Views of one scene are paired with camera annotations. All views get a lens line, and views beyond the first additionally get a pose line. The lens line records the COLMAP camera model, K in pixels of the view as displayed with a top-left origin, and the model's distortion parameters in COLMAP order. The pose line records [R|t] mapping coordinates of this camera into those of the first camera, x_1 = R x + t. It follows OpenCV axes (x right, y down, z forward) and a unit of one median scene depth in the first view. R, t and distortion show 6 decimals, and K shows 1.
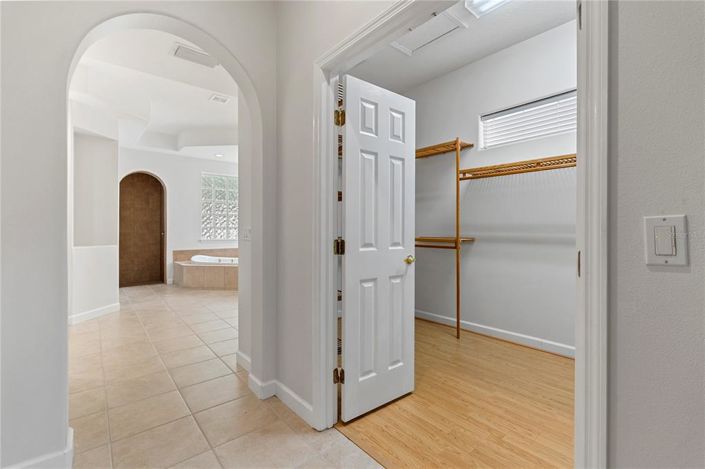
lens RADIAL K [[310.5, 0, 353.5], [0, 310.5, 231.3], [0, 0, 1]] dist [0.002430, 0.000097]
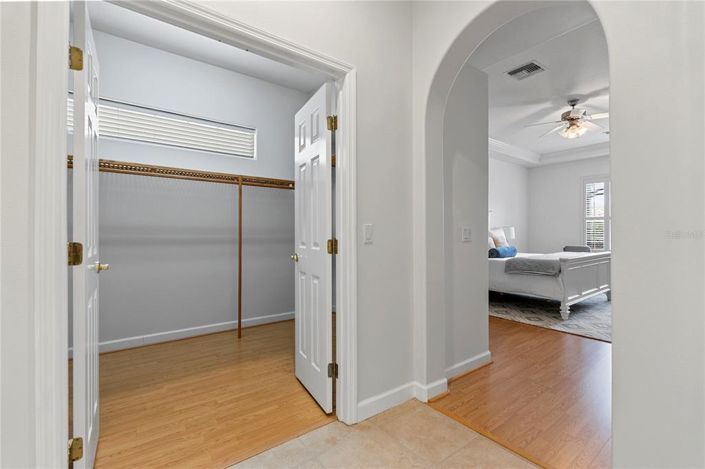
lens RADIAL K [[310.5, 0, 355.1], [0, 310.5, 234.9], [0, 0, 1]] dist [0.002430, 0.000097]
pose [[0.059002, -0.001243, 0.998257, -0.564572], [0.001462, 0.999998, 0.001159, 0.013381], [-0.998257, 0.001391, 0.059004, 0.324033]]
